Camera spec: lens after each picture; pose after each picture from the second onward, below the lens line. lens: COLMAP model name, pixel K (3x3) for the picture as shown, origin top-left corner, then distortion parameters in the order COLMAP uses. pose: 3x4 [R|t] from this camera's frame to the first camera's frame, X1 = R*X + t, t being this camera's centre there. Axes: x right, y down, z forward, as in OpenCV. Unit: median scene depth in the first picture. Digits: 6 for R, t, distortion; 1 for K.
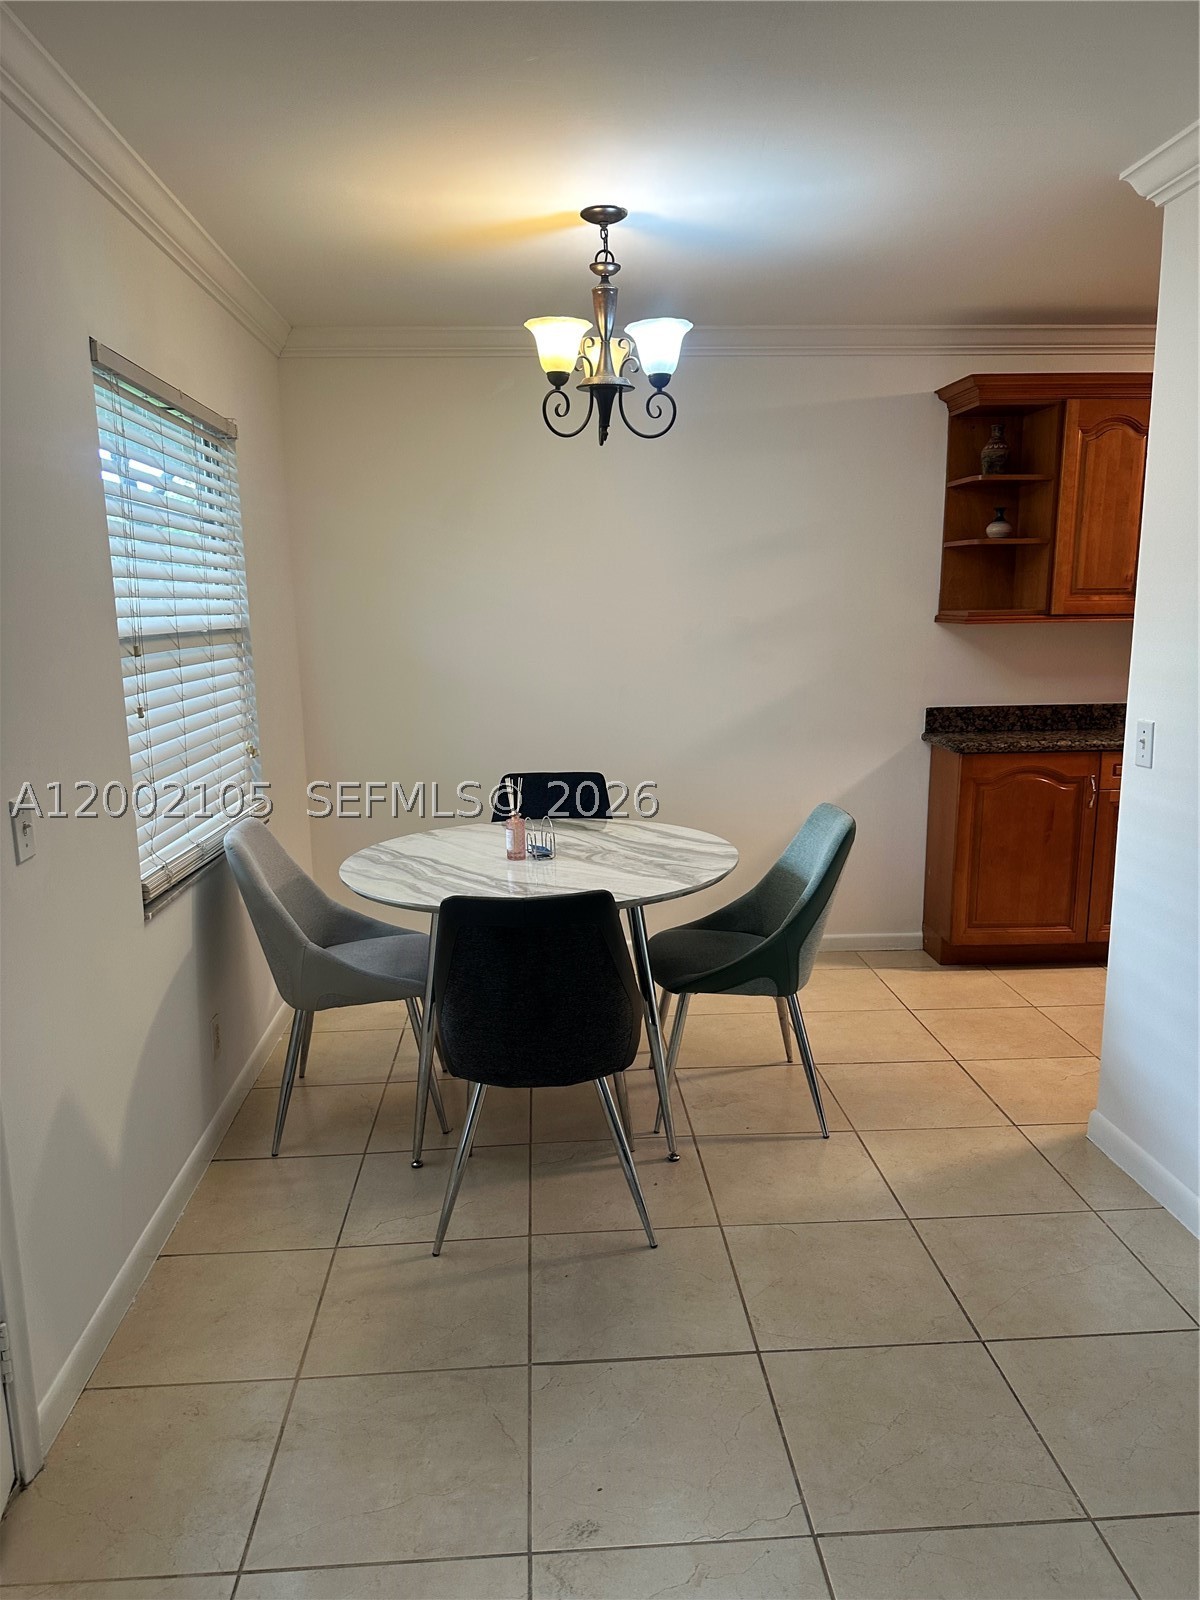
lens RADIAL K [[1115.1, 0, 600.0], [0, 1115.1, 800.0], [0, 0, 1]] dist [0.064355, -0.078974]
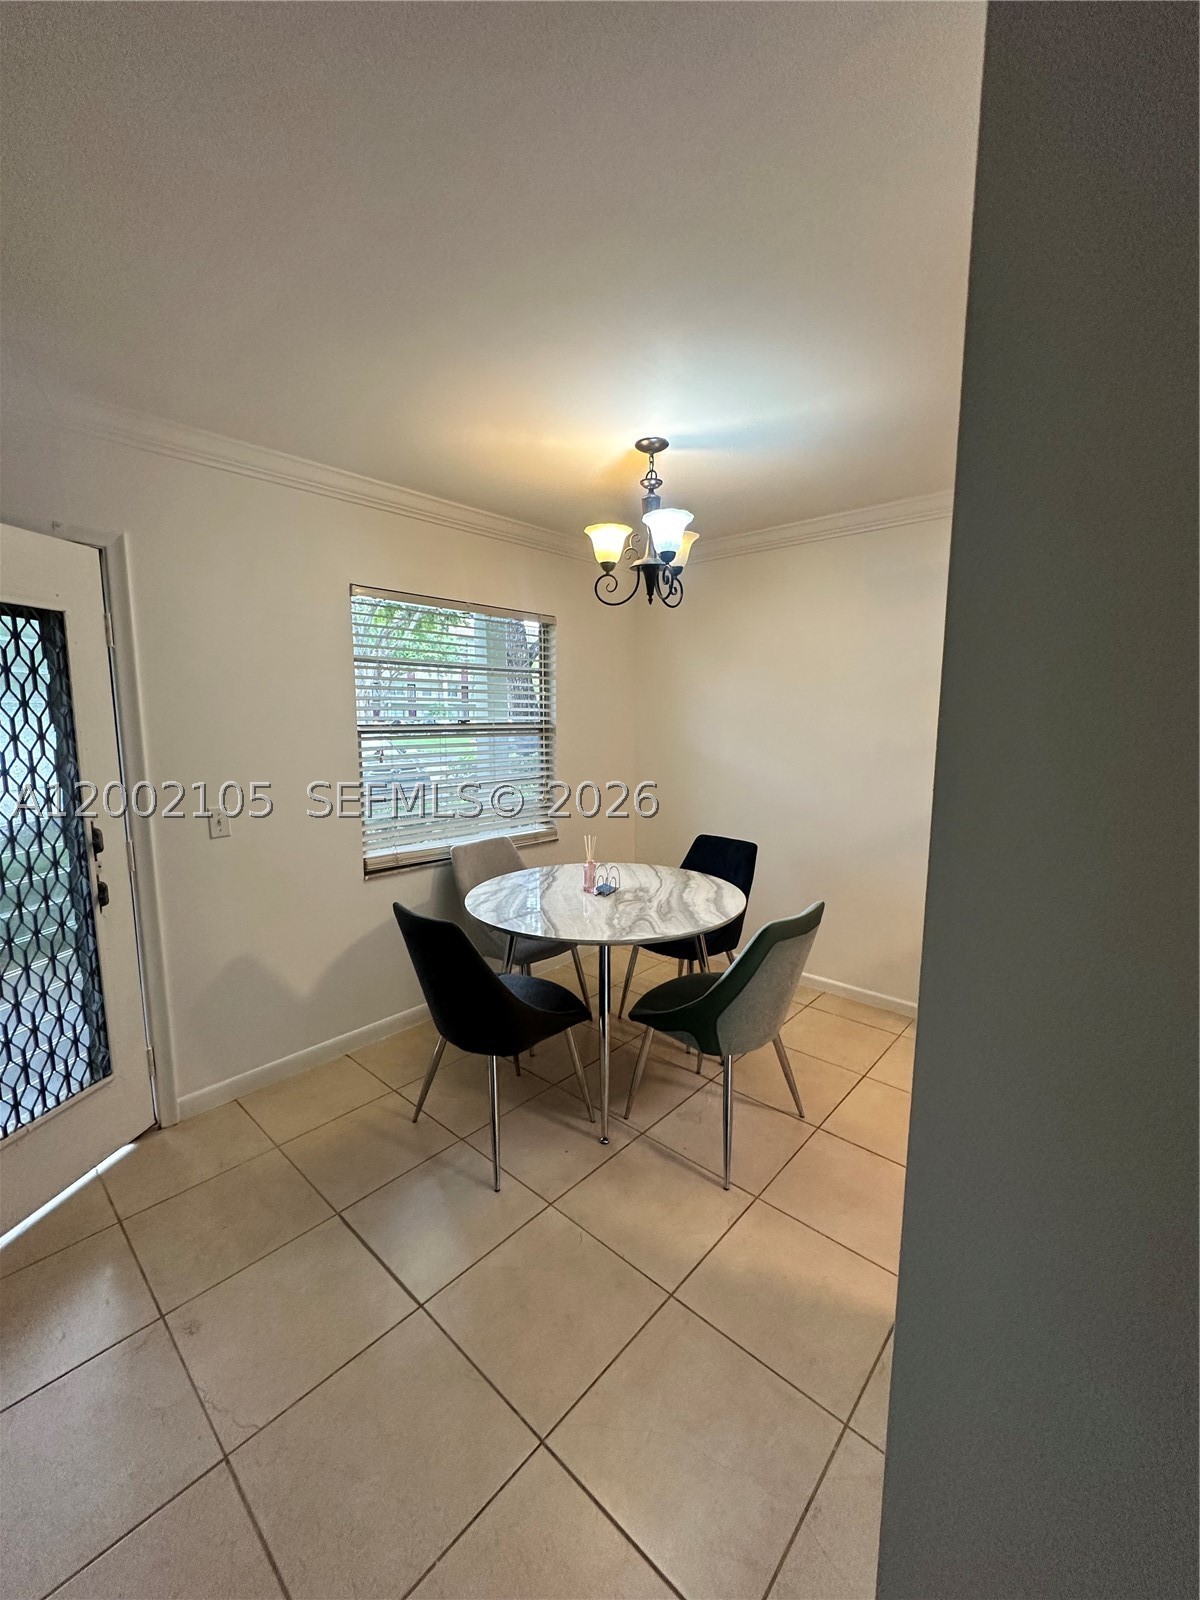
lens RADIAL K [[635.2, 0, 599.3], [0, 635.2, 793.5], [0, 0, 1]] dist [-0.002121, -0.000122]
pose [[0.701252, 0.105379, -0.705082, 0.538071], [-0.136681, 0.990541, 0.012105, -0.091633], [0.699688, 0.087883, 0.709022, 0.424196]]
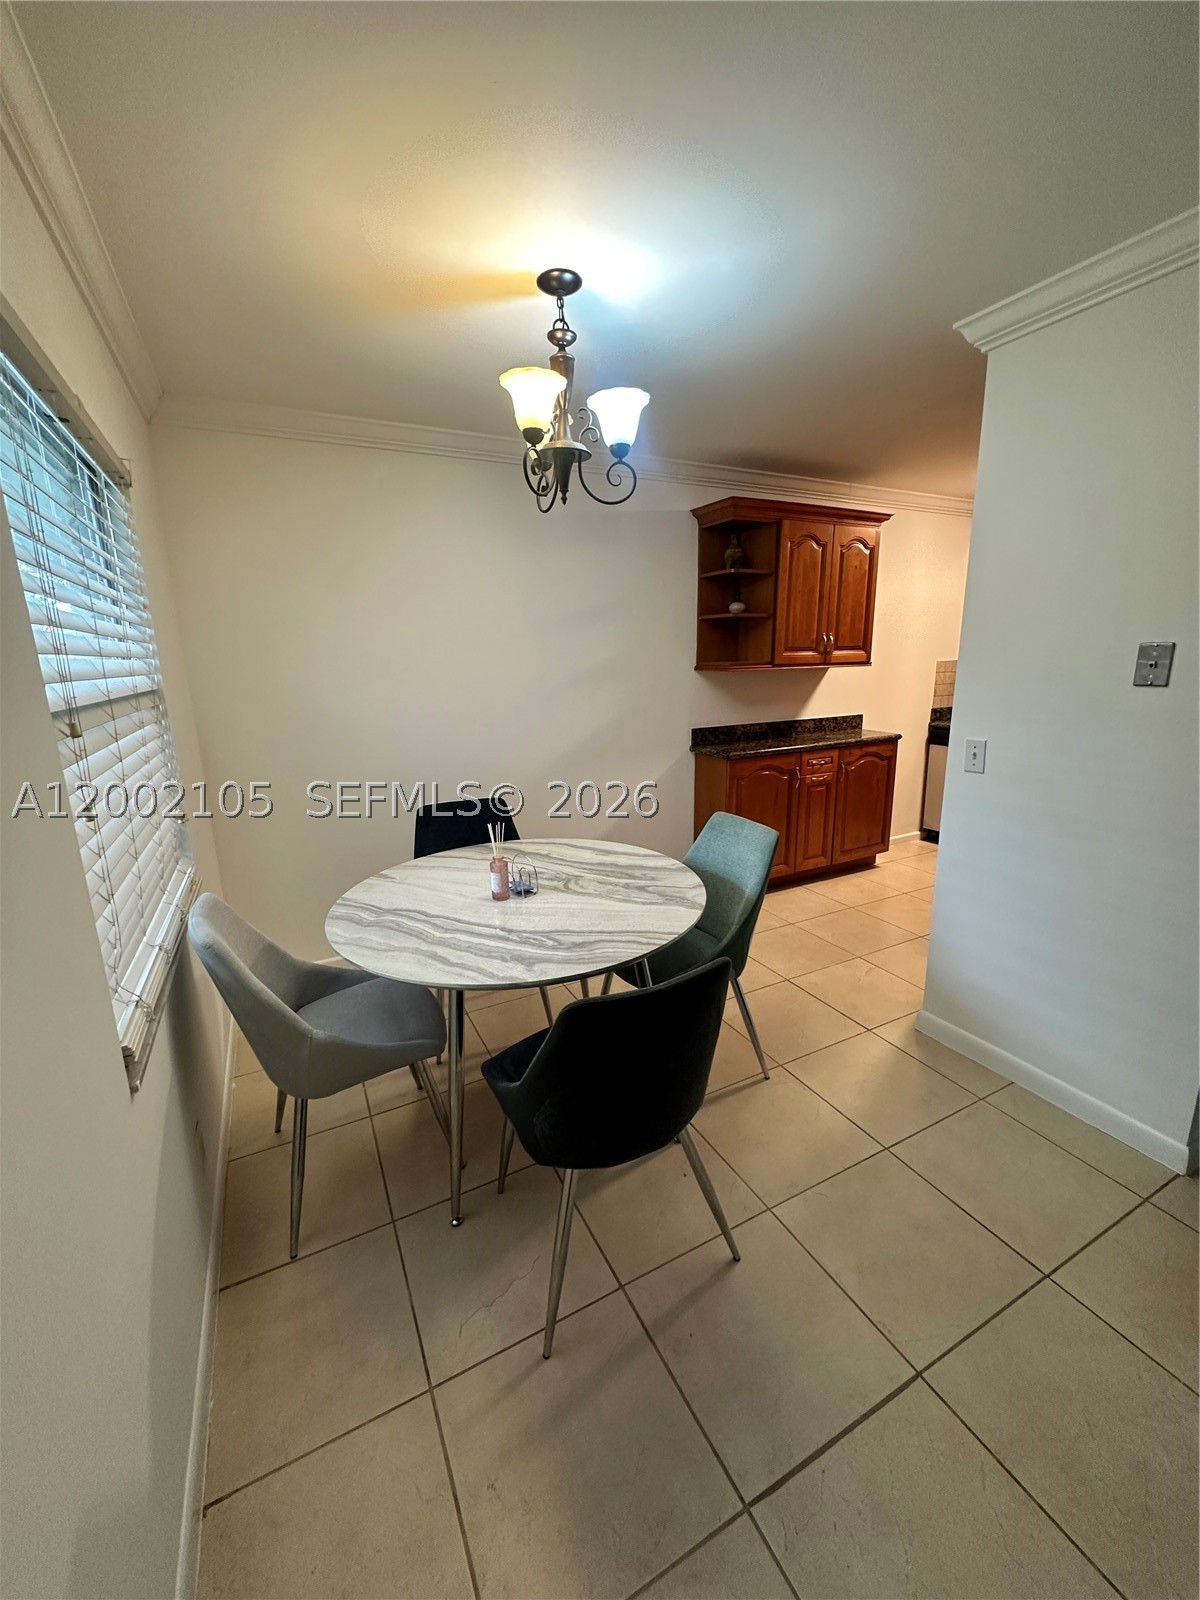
lens RADIAL K [[635.2, 0, 599.3], [0, 635.2, 793.5], [0, 0, 1]] dist [-0.002121, -0.000122]
pose [[0.916421, -0.093072, 0.389244, -0.228086], [0.081024, 0.995589, 0.047293, -0.071891], [-0.391929, -0.011802, 0.919920, 0.426722]]
